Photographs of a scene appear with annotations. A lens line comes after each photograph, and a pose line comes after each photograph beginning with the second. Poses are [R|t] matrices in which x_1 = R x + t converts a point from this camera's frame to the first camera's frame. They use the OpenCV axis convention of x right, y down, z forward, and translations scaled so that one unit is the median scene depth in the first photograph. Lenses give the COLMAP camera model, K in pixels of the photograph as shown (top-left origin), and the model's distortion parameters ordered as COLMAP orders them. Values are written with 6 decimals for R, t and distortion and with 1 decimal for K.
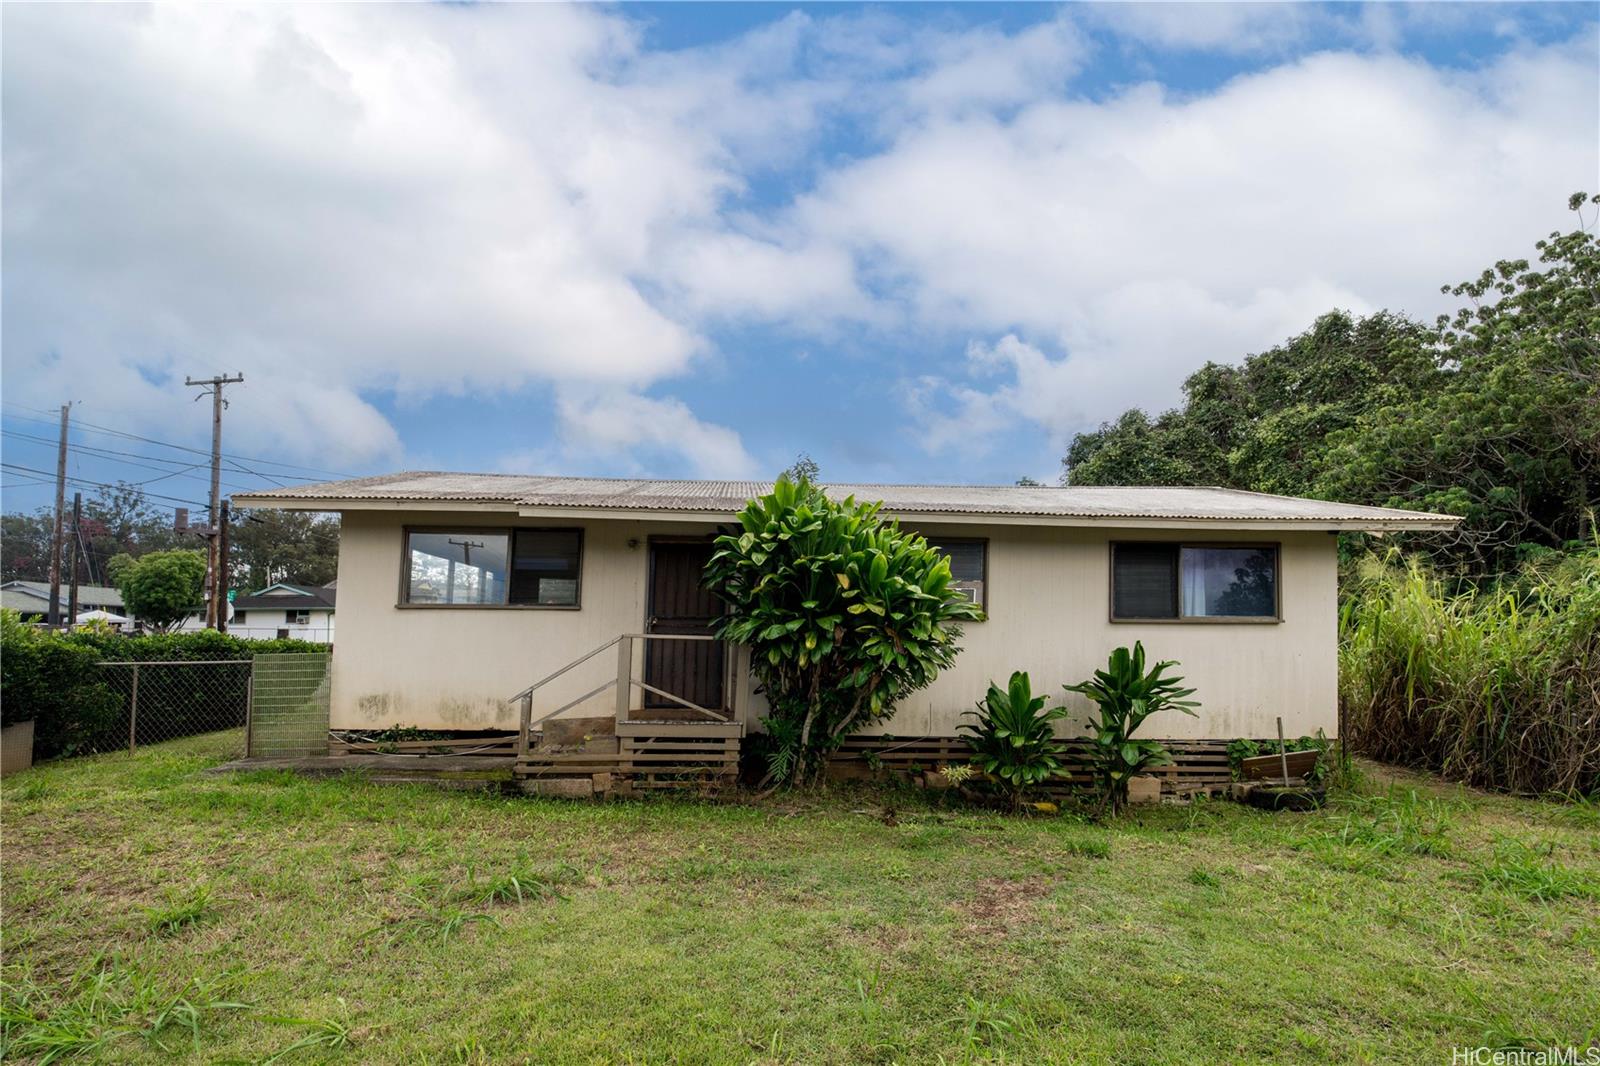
lens RADIAL K [[714.7, 0, 800.0], [0, 714.7, 614.1], [0, 0, 1]] dist [0.001075, 0.000282]
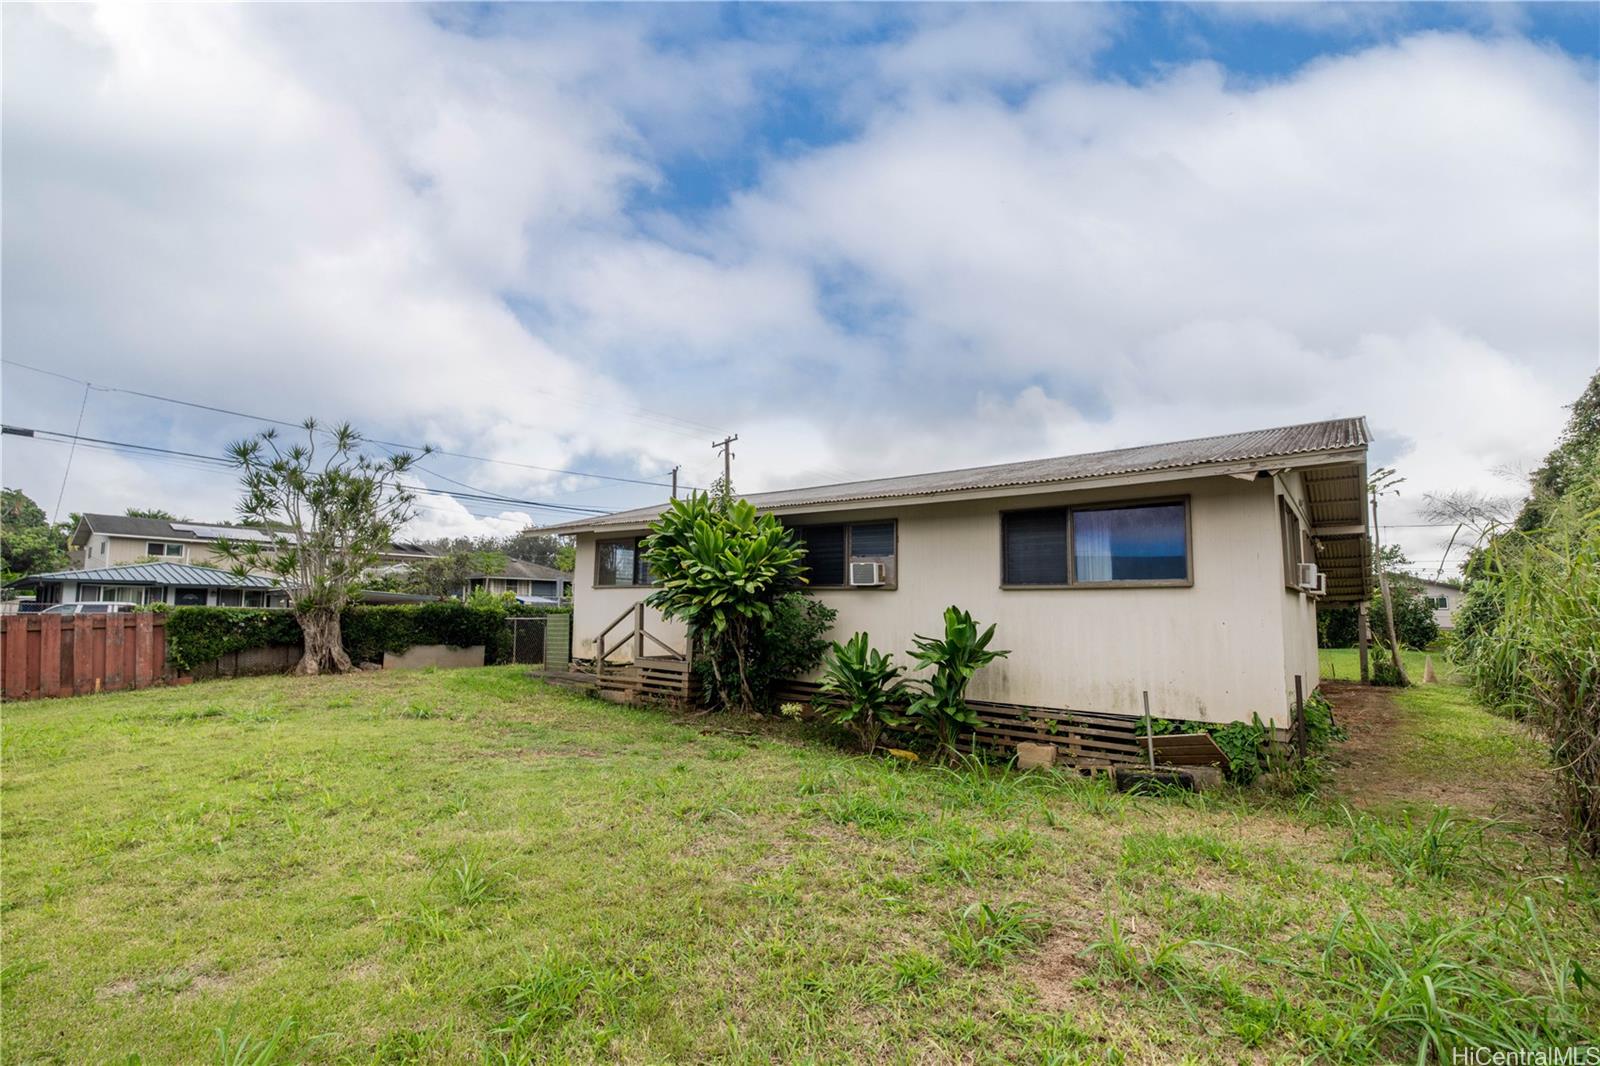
lens RADIAL K [[672.9, 0, 798.3], [0, 672.9, 554.4], [0, 0, 1]] dist [-0.000592, 0.000043]
pose [[0.772057, -0.051124, -0.633494, 0.824490], [0.013019, 0.997822, -0.064660, 0.020854], [0.635421, 0.041674, 0.771041, 0.060657]]
